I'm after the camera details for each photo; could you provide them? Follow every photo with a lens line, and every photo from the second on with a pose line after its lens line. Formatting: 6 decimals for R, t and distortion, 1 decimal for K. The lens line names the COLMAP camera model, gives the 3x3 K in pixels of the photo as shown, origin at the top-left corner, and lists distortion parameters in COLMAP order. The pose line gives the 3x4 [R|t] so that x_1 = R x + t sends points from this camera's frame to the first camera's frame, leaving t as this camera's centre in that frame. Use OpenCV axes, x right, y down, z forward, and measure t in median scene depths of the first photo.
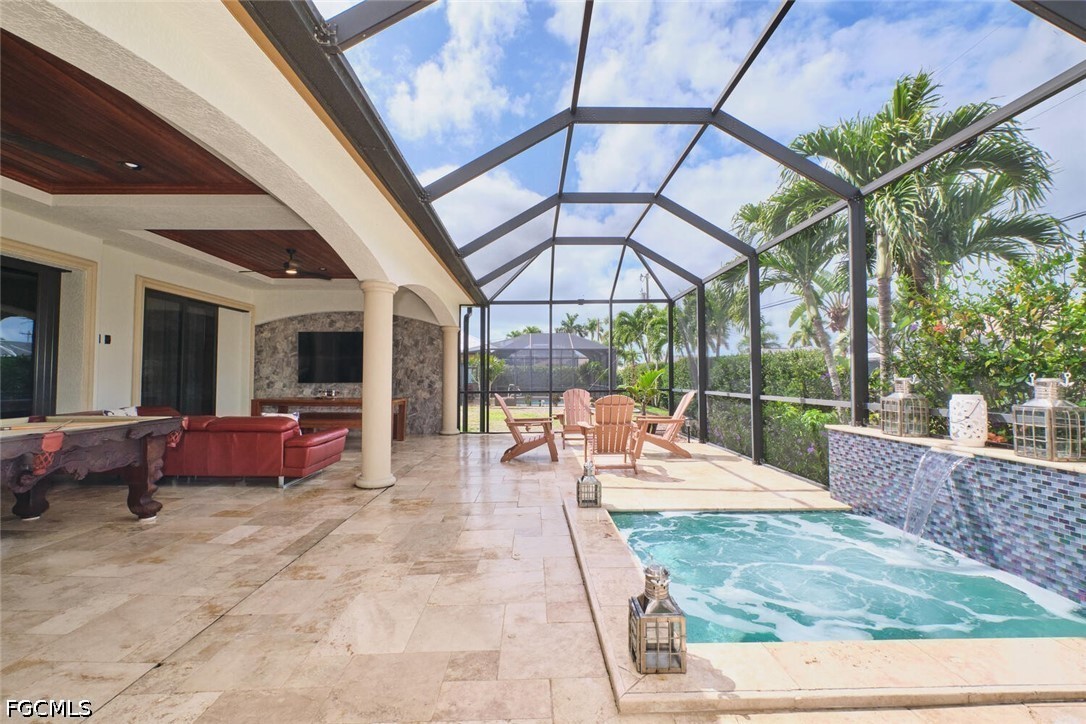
lens RADIAL K [[479.7, 0, 539.7], [0, 479.7, 351.4], [0, 0, 1]] dist [-0.003429, -0.001094]
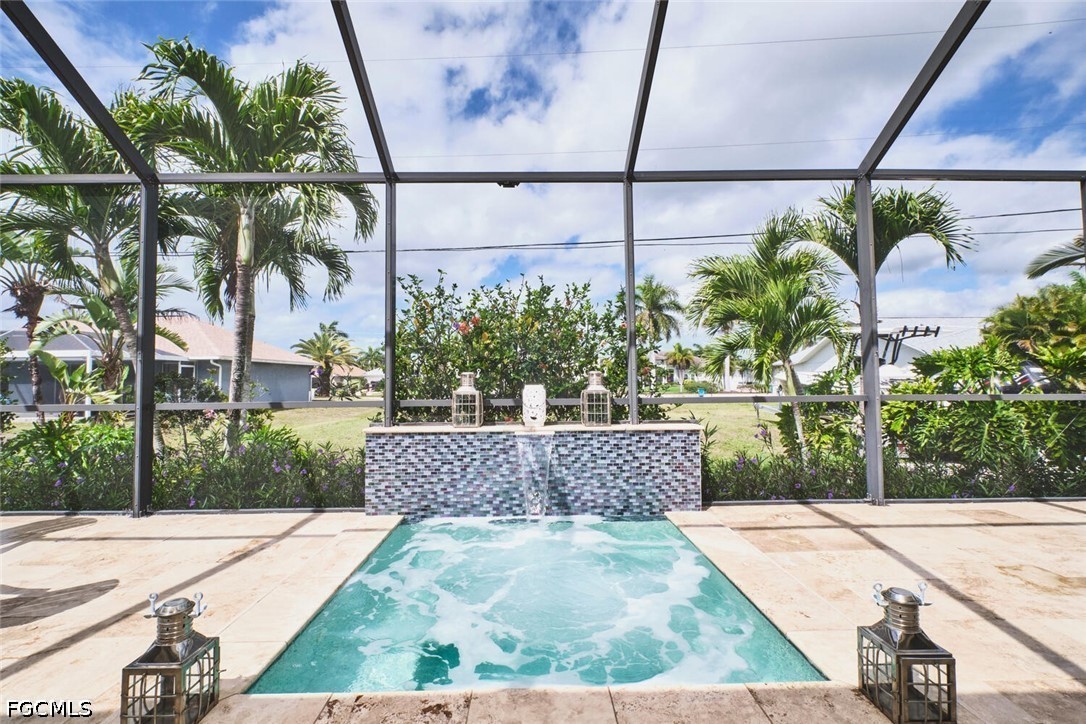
lens RADIAL K [[479.7, 0, 539.7], [0, 479.7, 351.4], [0, 0, 1]] dist [-0.003429, -0.001094]
pose [[0.004115, 0.037631, 0.999283, -0.371289], [-0.042924, 0.998377, -0.037420, 0.054619], [-0.999070, -0.042740, 0.005723, 1.055969]]
